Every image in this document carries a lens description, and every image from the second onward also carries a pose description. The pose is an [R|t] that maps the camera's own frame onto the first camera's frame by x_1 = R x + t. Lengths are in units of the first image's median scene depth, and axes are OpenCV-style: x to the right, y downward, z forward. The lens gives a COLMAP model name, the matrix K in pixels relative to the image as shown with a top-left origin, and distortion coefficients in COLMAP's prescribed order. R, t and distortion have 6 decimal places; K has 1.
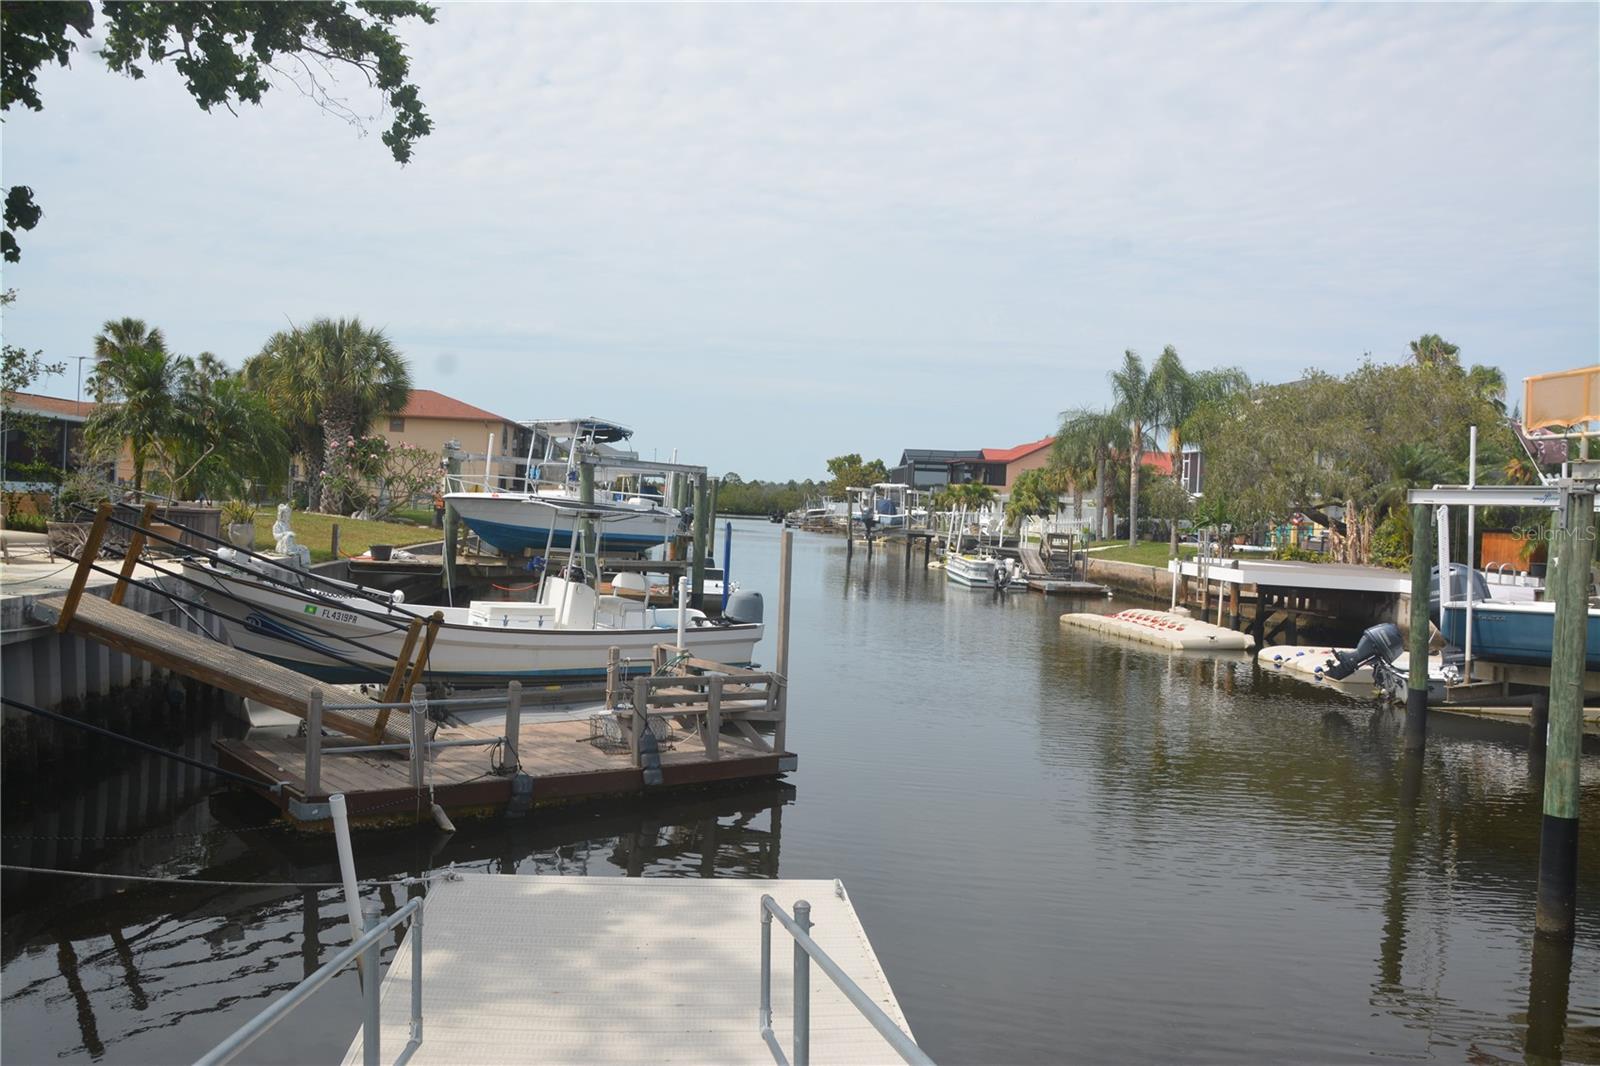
lens RADIAL K [[1254.6, 0, 806.8], [0, 1254.6, 535.2], [0, 0, 1]] dist [-0.163355, 0.127529]
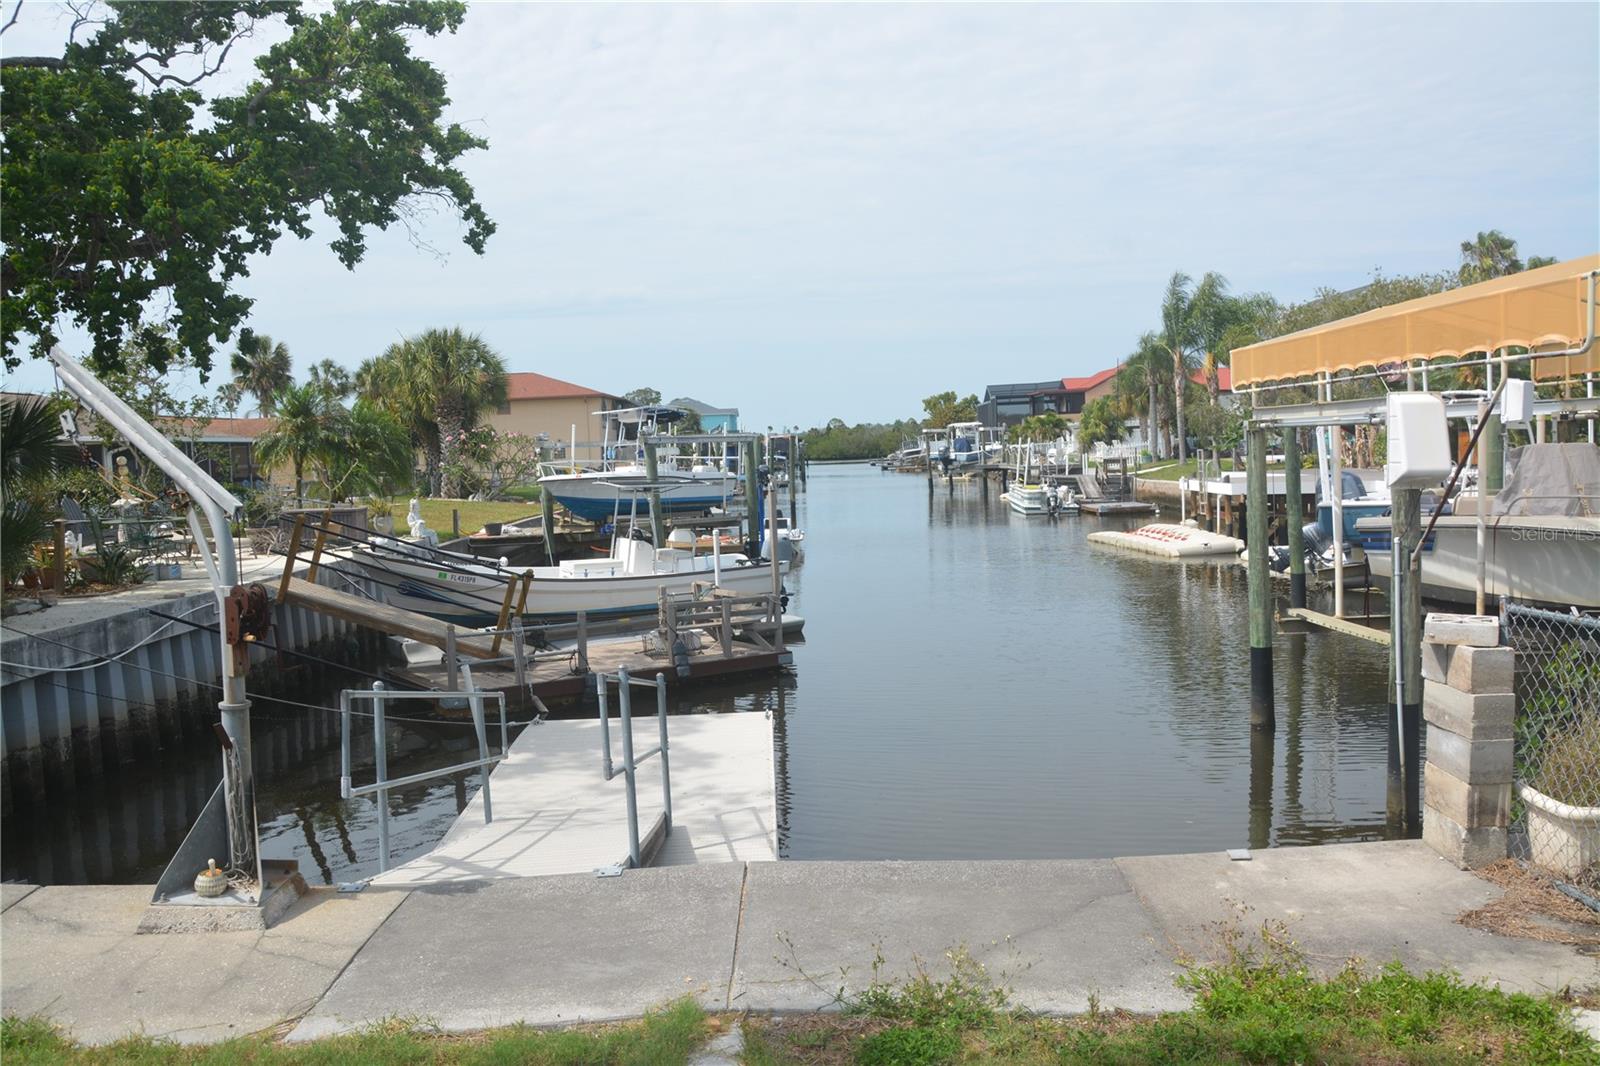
lens RADIAL K [[1254.6, 0, 806.8], [0, 1254.6, 535.2], [0, 0, 1]] dist [-0.163355, 0.127529]
pose [[0.992293, -0.079575, -0.094987, 0.063670], [0.083847, 0.995600, 0.041849, -0.004282], [0.091239, -0.049491, 0.994598, -0.159133]]
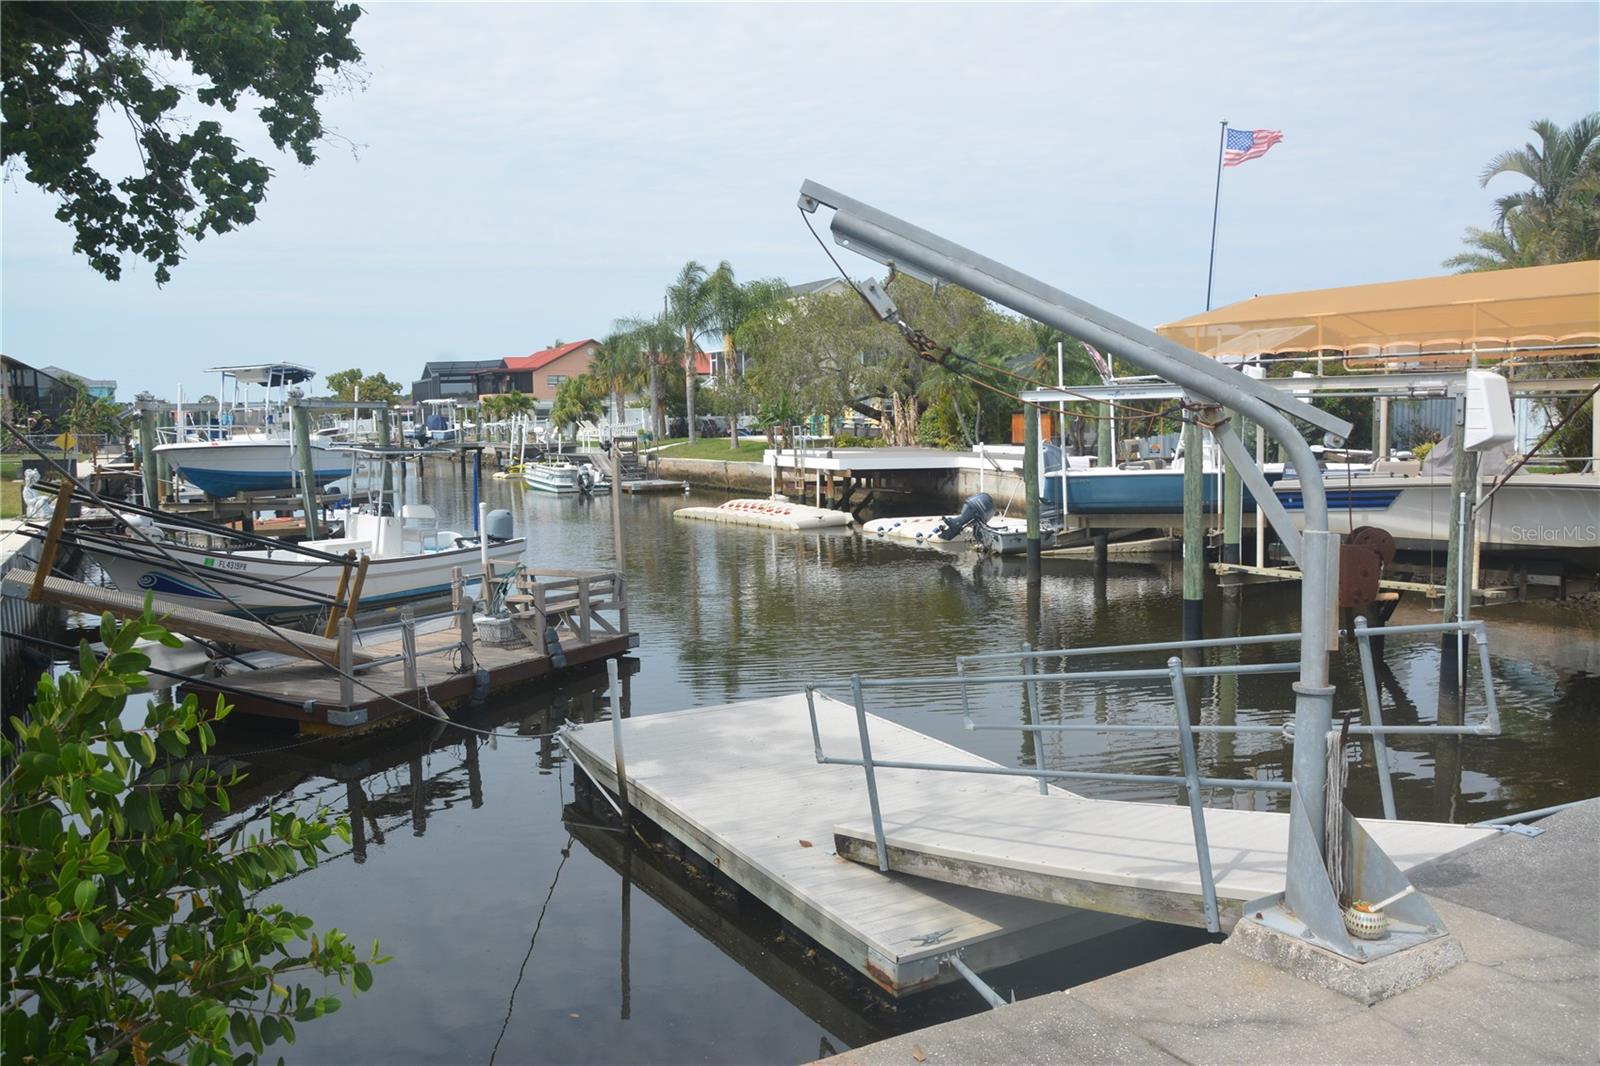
lens RADIAL K [[1254.6, 0, 806.8], [0, 1254.6, 535.2], [0, 0, 1]] dist [-0.163355, 0.127529]
pose [[0.915706, -0.098331, 0.389632, -0.140269], [0.066908, 0.993373, 0.093451, -0.012475], [-0.396239, -0.059504, 0.916217, -0.092461]]
